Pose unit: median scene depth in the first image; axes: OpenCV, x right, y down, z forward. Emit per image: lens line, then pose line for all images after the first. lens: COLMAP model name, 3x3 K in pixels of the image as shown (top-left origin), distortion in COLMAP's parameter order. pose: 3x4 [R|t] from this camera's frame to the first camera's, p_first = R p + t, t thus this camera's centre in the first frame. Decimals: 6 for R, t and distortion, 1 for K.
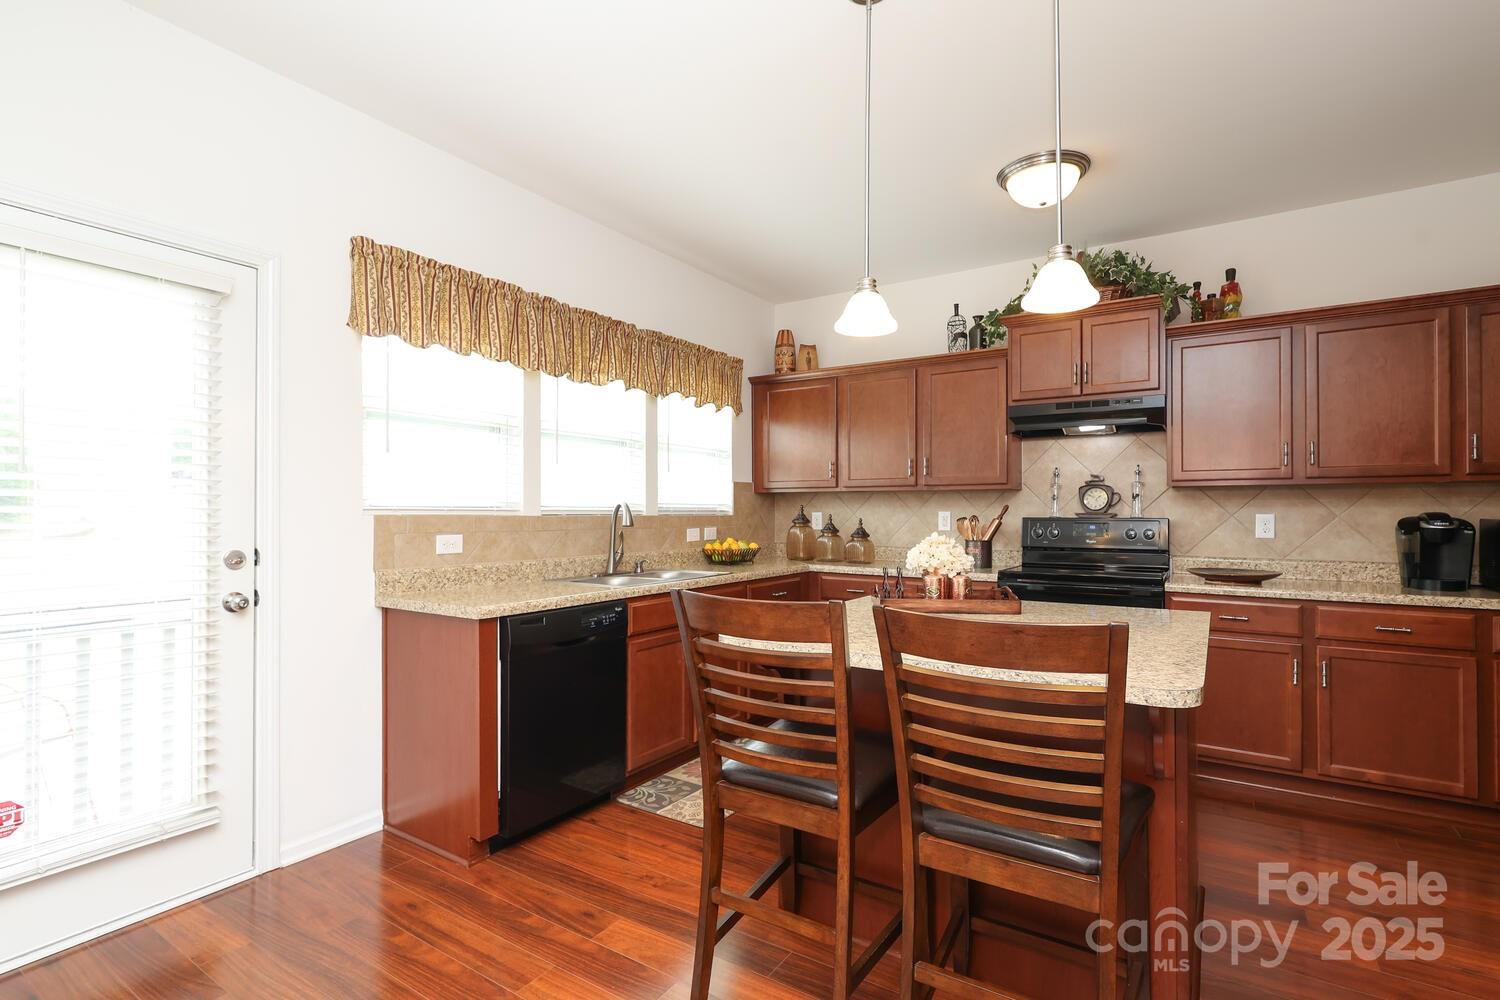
lens RADIAL K [[710.6, 0, 752.1], [0, 710.6, 507.9], [0, 0, 1]] dist [0.001144, 0.003796]
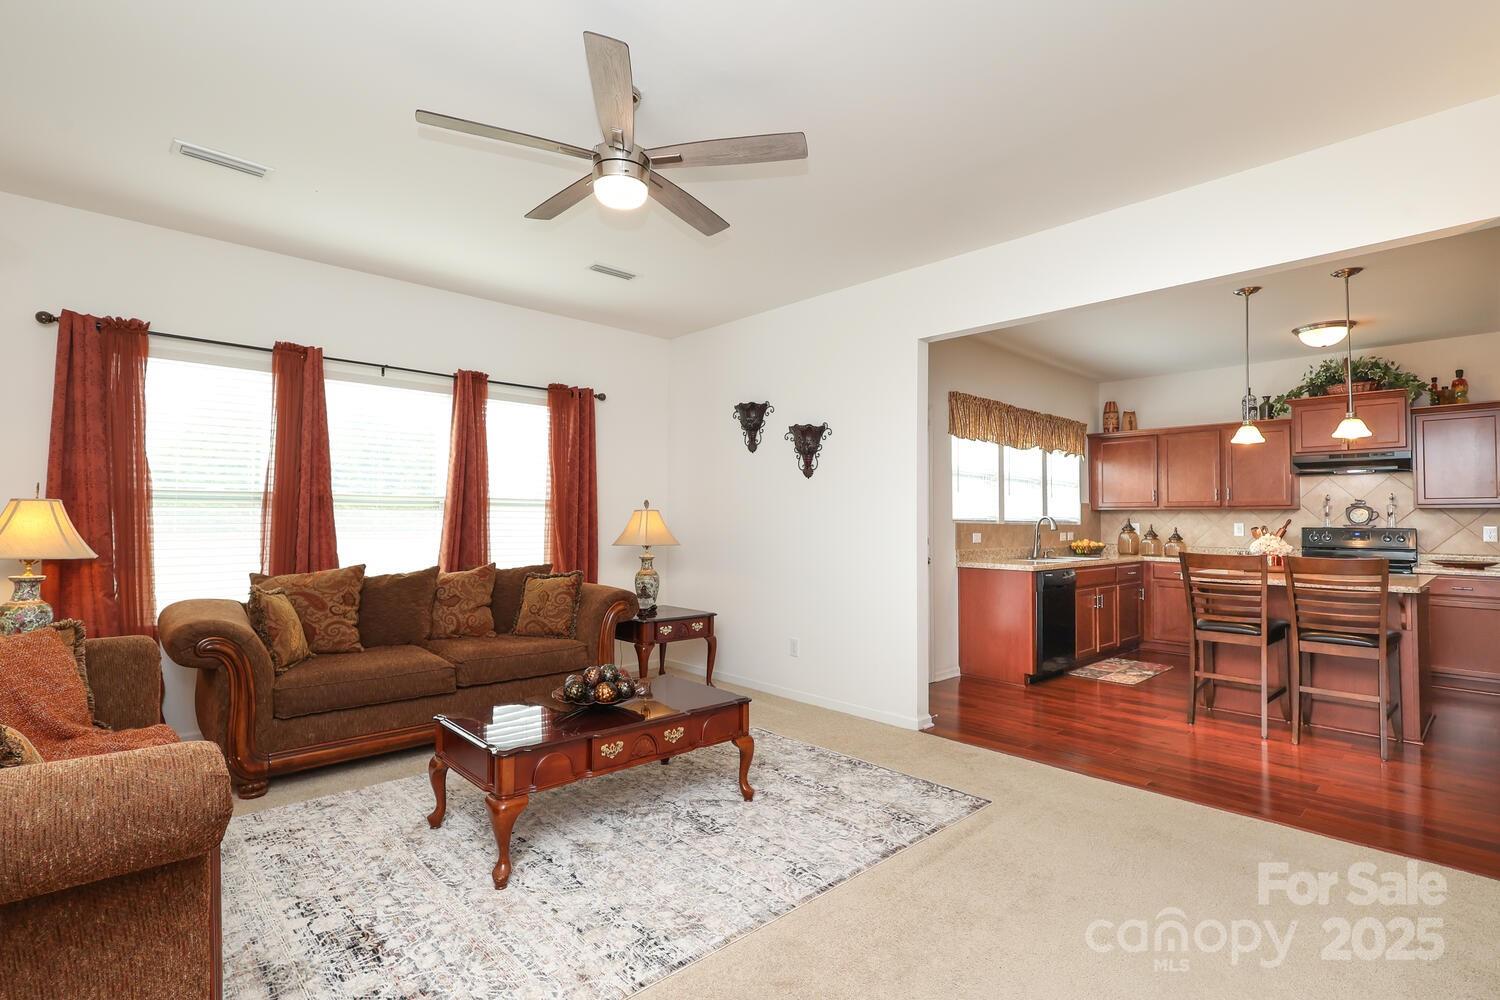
lens RADIAL K [[710.6, 0, 753.4], [0, 710.6, 496.5], [0, 0, 1]] dist [0.001144, 0.003796]
pose [[0.973224, -0.001654, -0.229851, -0.422425], [-0.005532, 0.999516, -0.030615, 0.000450], [0.229790, 0.031067, 0.972744, -0.772380]]
